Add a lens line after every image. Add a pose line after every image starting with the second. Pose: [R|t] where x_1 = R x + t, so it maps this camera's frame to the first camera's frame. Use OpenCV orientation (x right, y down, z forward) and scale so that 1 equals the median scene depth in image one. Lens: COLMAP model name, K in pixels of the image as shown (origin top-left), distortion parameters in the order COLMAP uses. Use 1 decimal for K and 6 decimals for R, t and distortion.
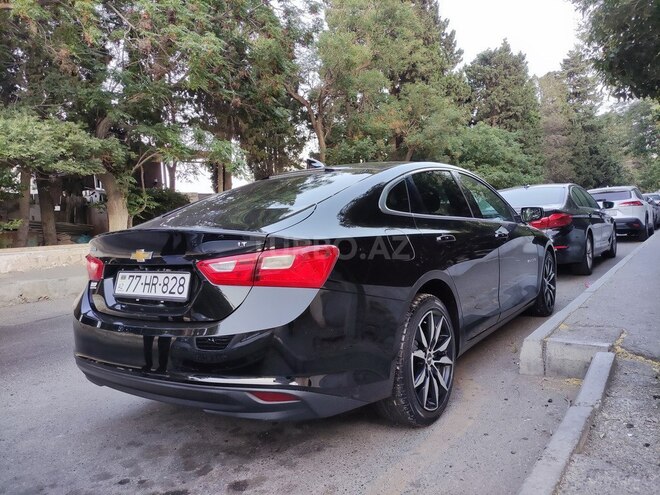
lens RADIAL K [[488.7, 0, 330.0], [0, 488.7, 247.5], [0, 0, 1]] dist [0.031552, -0.015181]
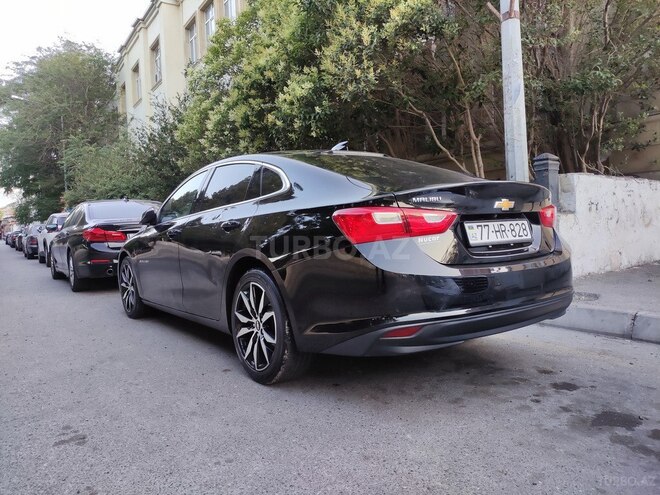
lens RADIAL K [[488.7, 0, 330.0], [0, 488.7, 247.5], [0, 0, 1]] dist [0.031552, -0.015181]
pose [[0.331952, 0.001507, 0.943295, -1.094632], [0.069332, 0.997255, -0.025991, 0.080218], [-0.940745, 0.074029, 0.330936, 0.696000]]
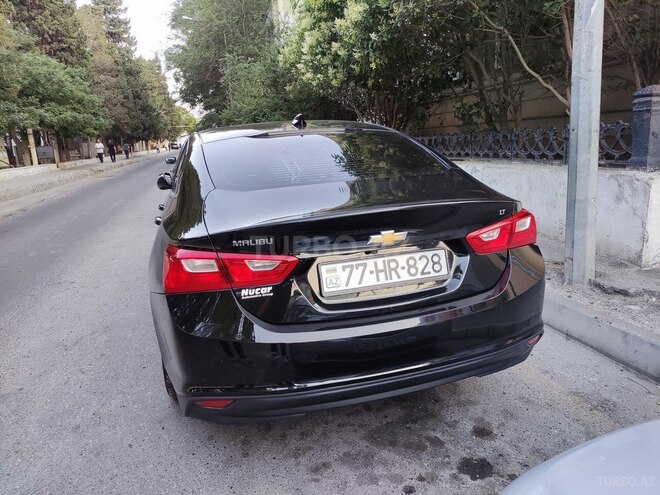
lens RADIAL K [[488.7, 0, 330.0], [0, 488.7, 247.5], [0, 0, 1]] dist [0.031552, -0.015181]
pose [[0.627283, -0.154098, 0.763394, -0.748569], [0.066048, 0.987224, 0.145008, -0.065951], [-0.775986, -0.040541, 0.629446, 0.377416]]
